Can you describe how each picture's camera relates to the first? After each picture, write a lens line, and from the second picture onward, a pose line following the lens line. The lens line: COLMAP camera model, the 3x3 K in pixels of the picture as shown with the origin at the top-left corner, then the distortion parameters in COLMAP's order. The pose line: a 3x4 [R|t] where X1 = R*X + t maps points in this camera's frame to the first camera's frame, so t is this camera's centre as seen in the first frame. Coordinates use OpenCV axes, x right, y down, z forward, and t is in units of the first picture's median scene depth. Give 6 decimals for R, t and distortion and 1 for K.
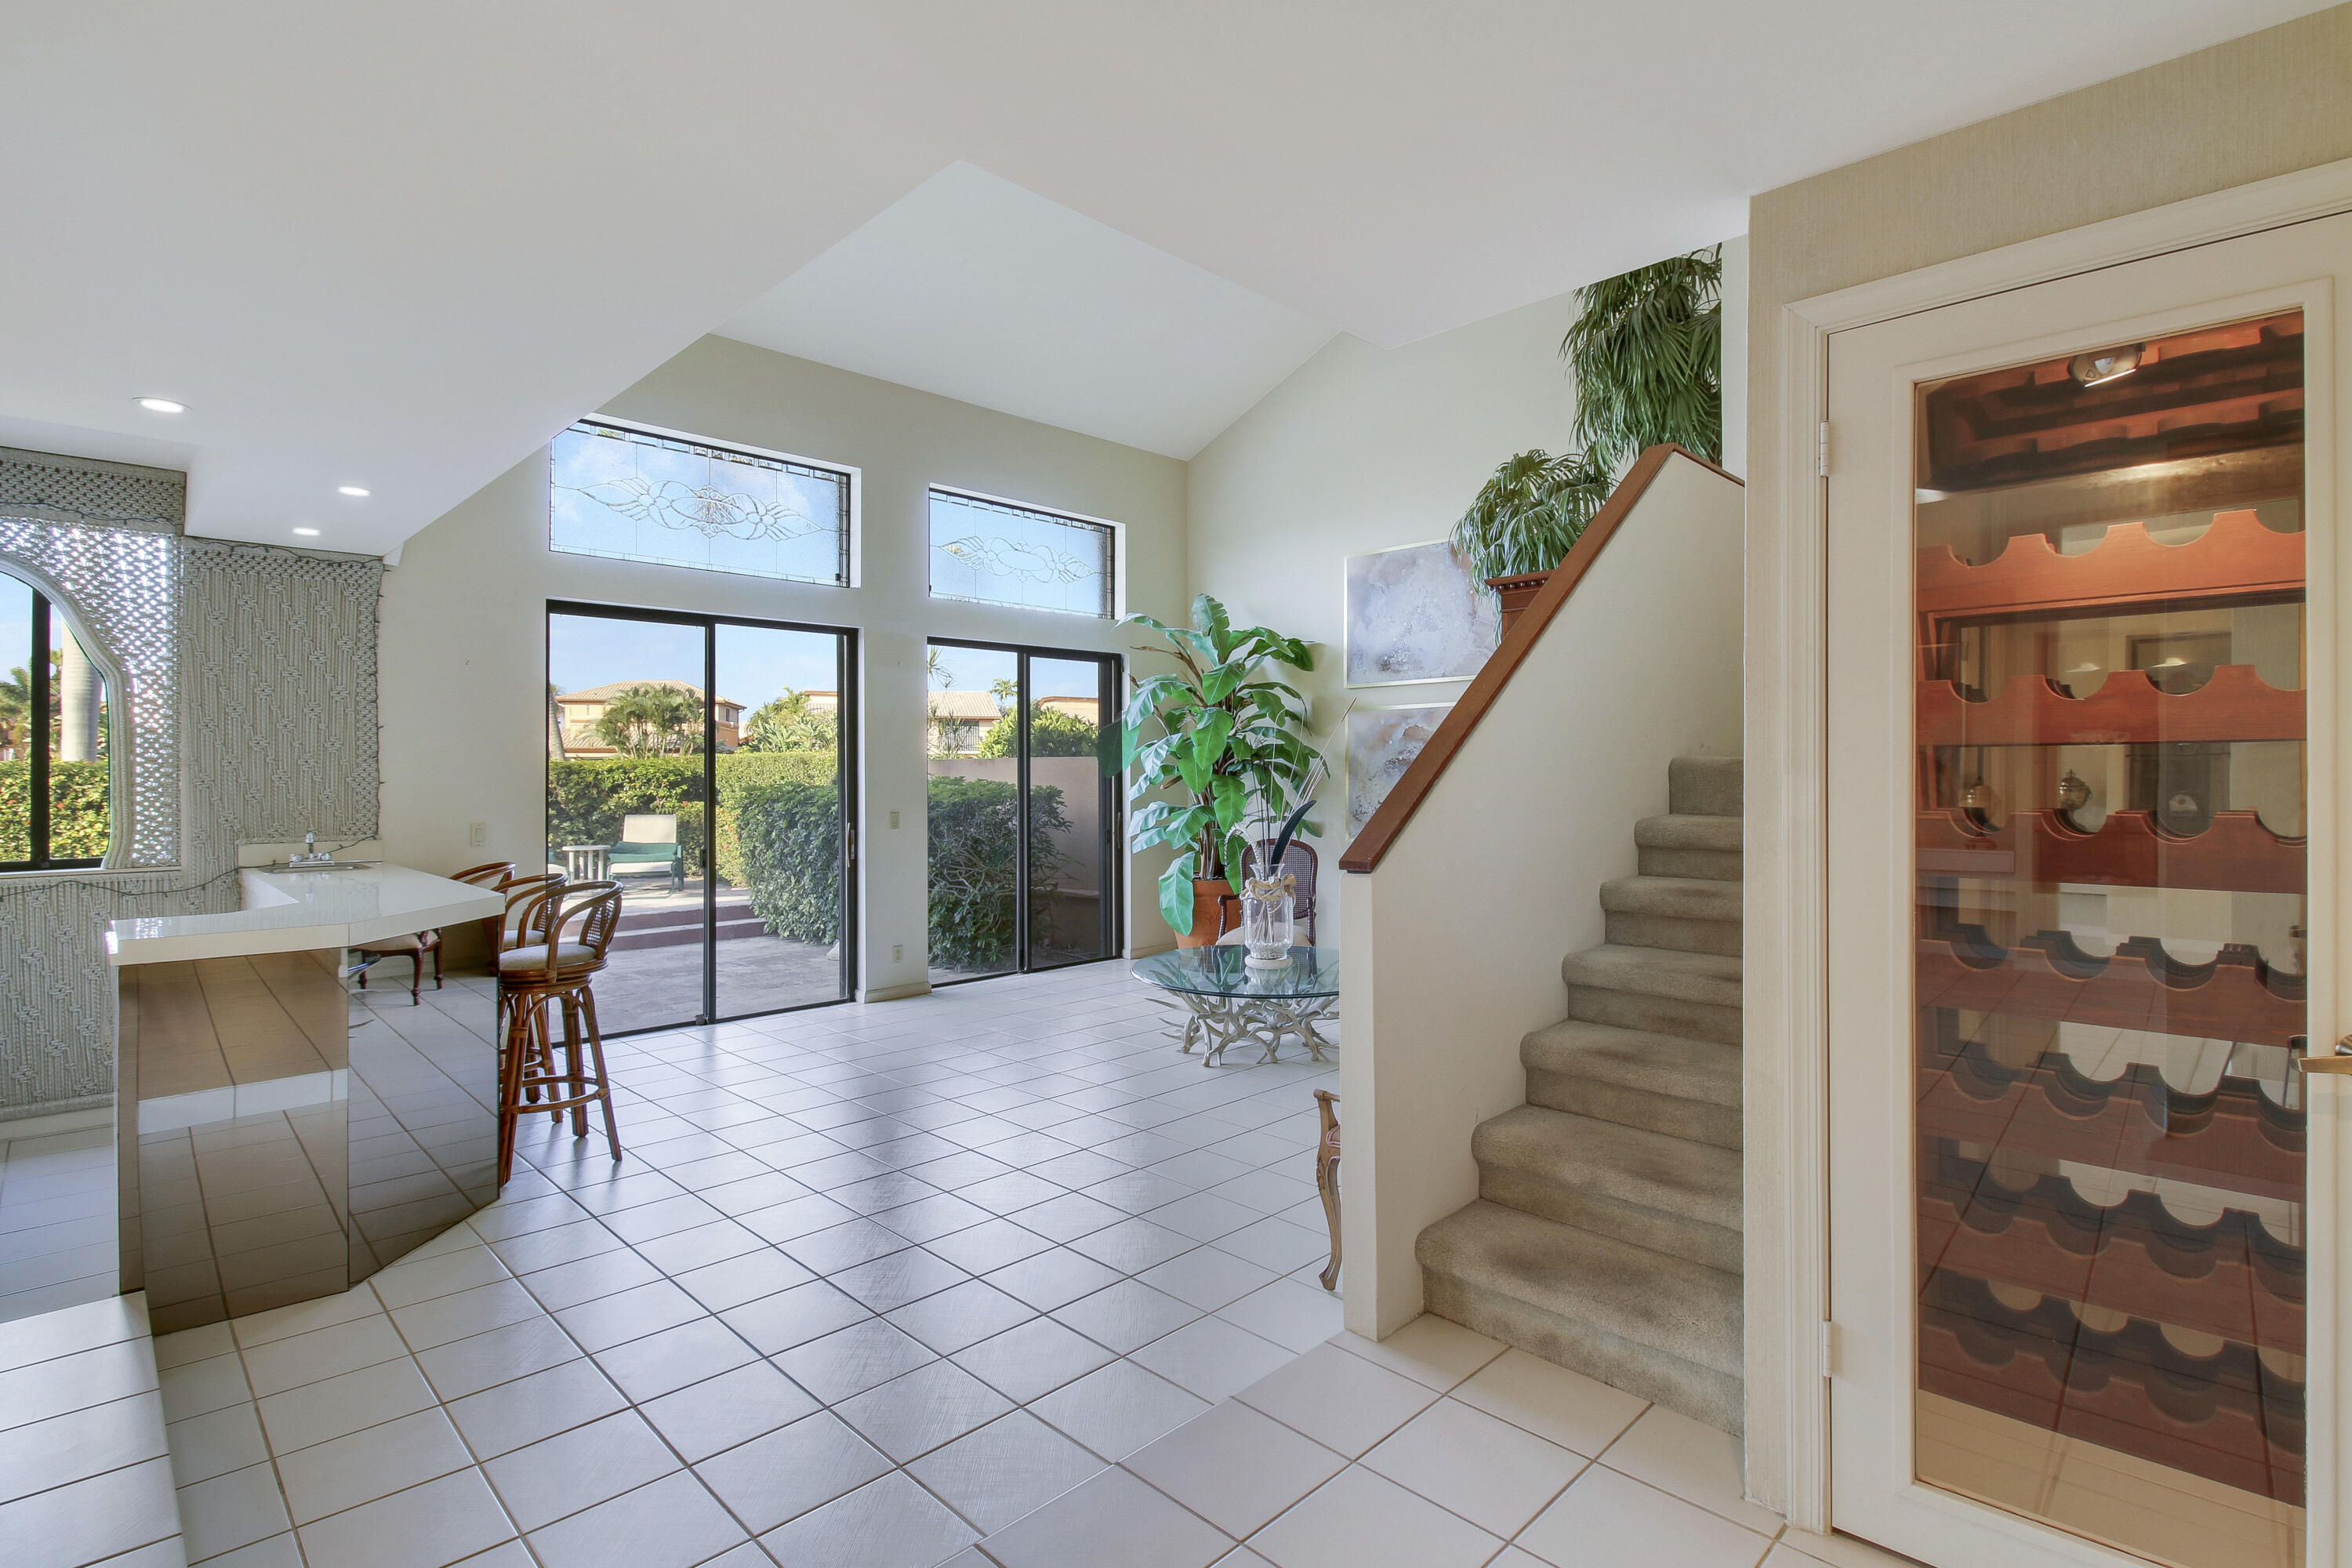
lens RADIAL K [[1129.2, 0, 1184.7], [0, 1129.2, 776.4], [0, 0, 1]] dist [-0.001340, -0.013510]
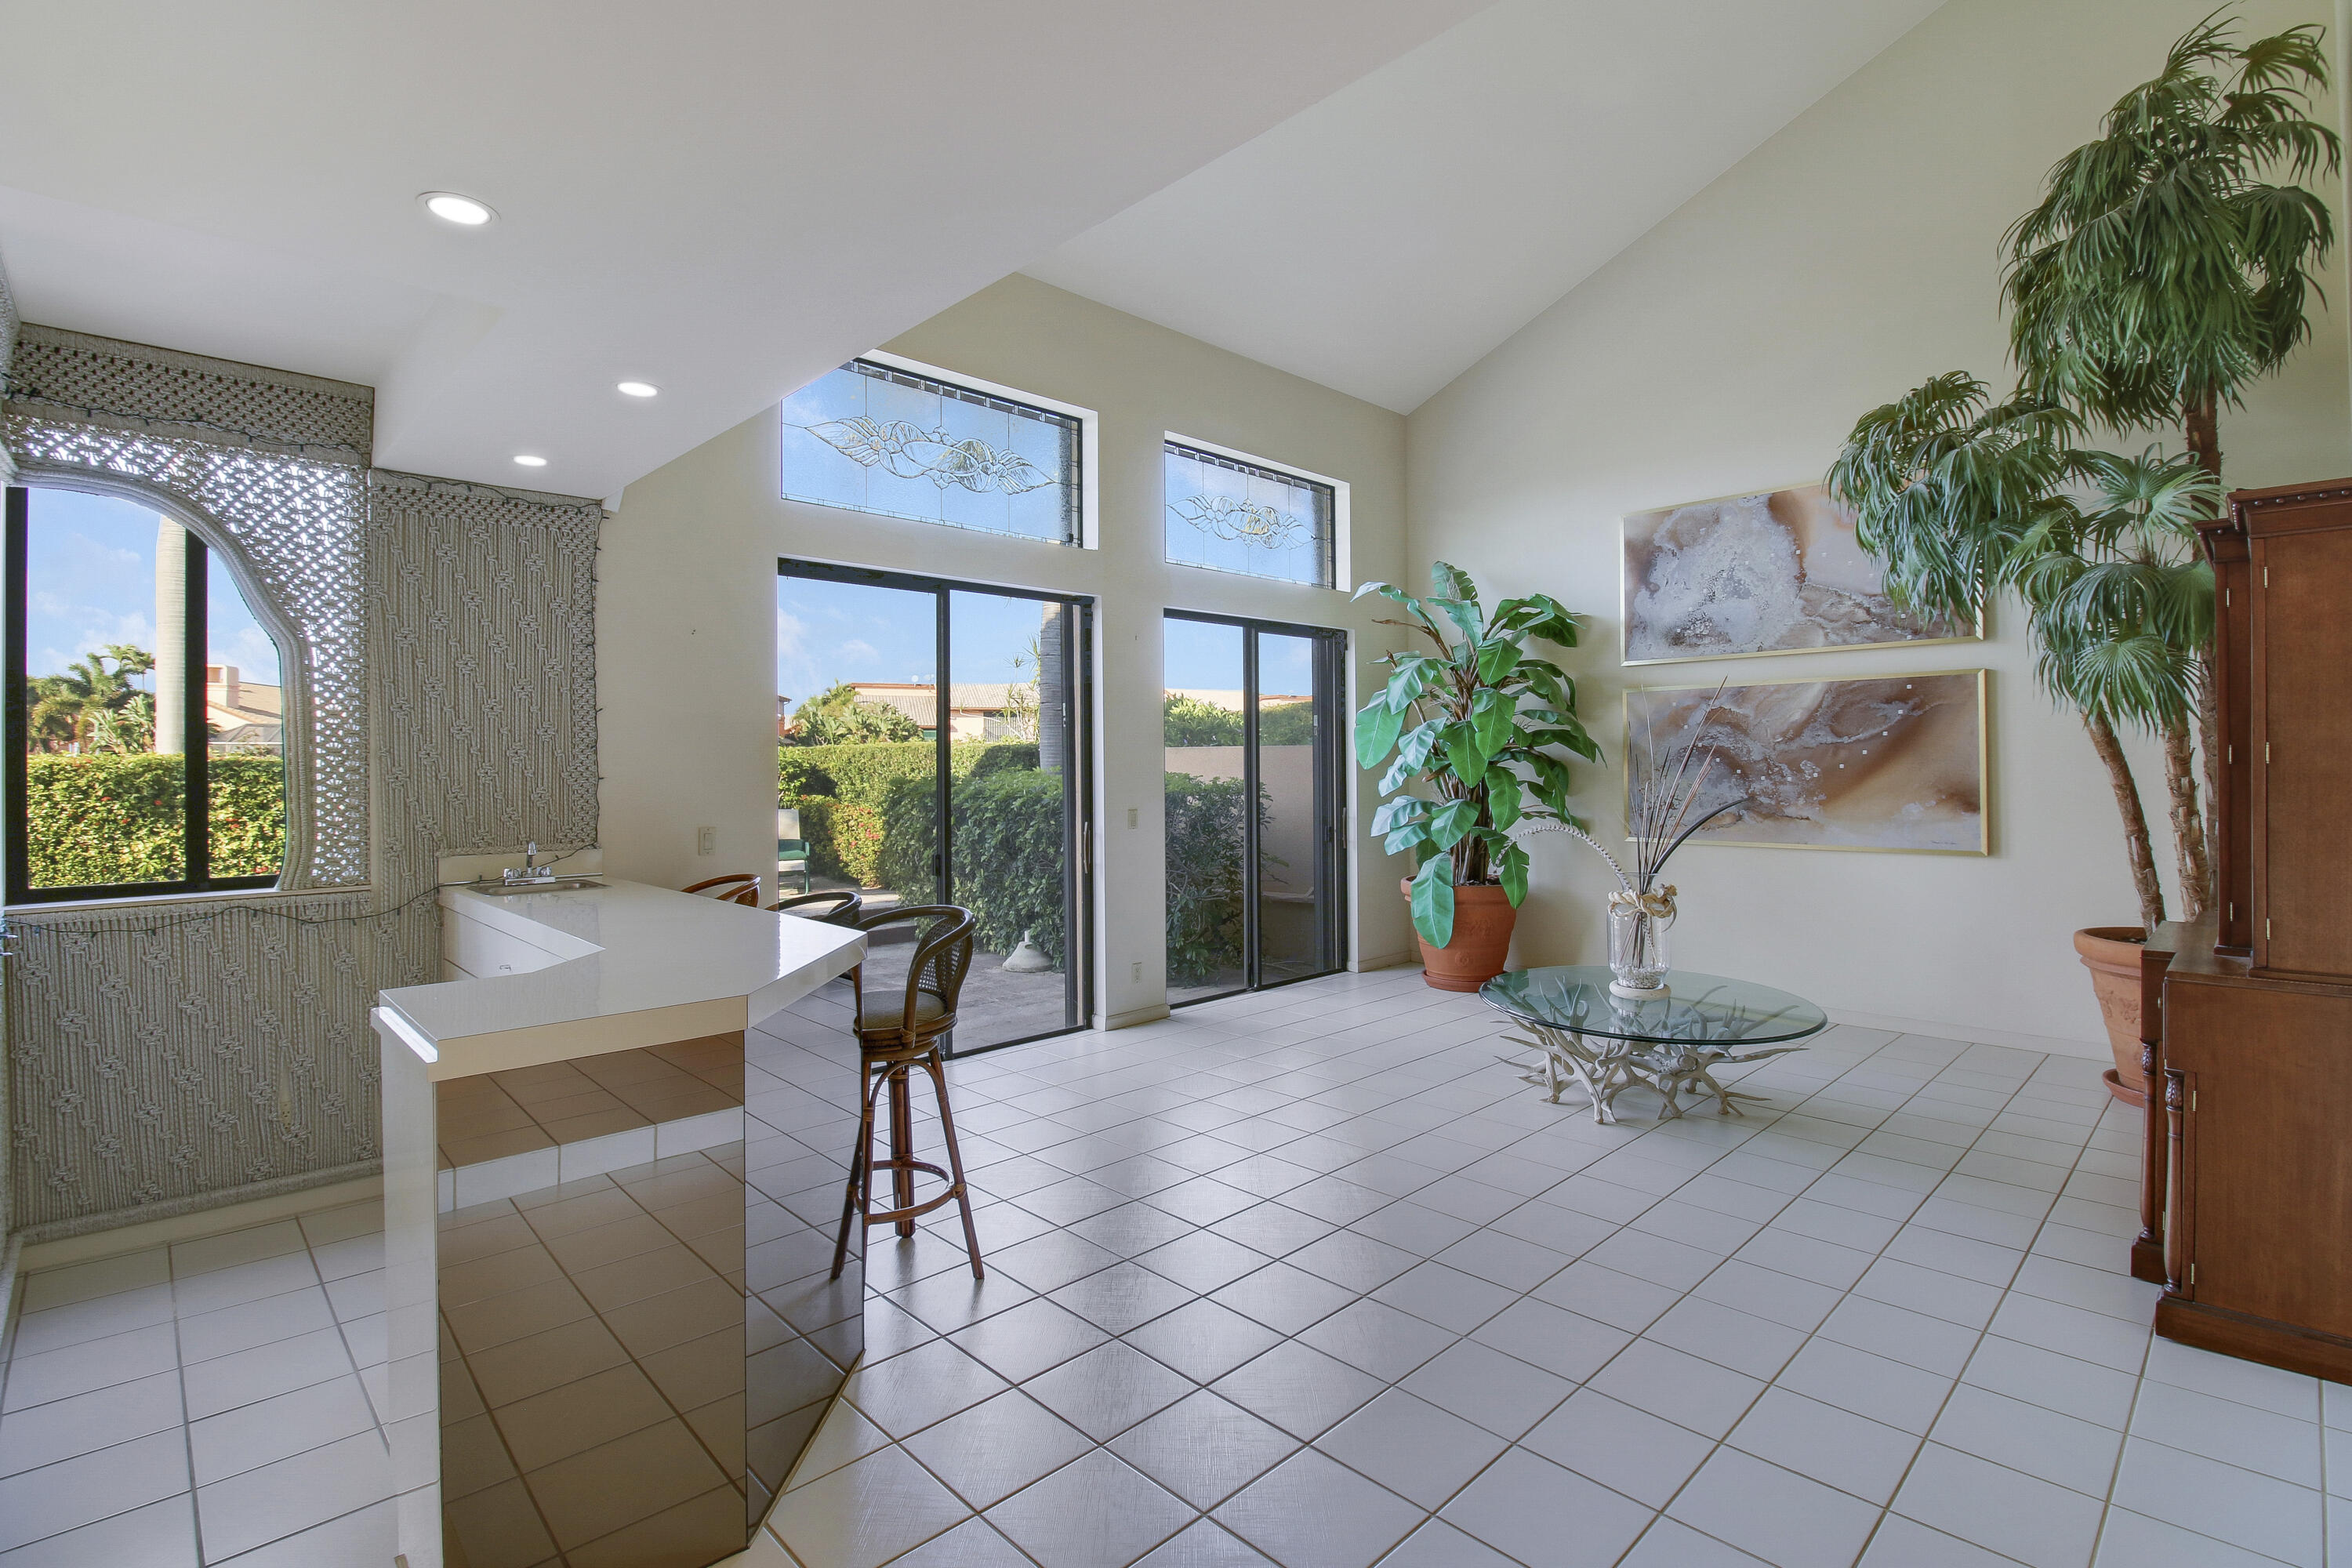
lens RADIAL K [[1102.5, 0, 1179.0], [0, 1102.5, 771.2], [0, 0, 1]] dist [0.003087, -0.018055]
pose [[0.999846, -0.003220, -0.017261, -0.308587], [0.003296, 0.999985, 0.004370, -0.001932], [0.017247, -0.004427, 0.999841, 0.229567]]
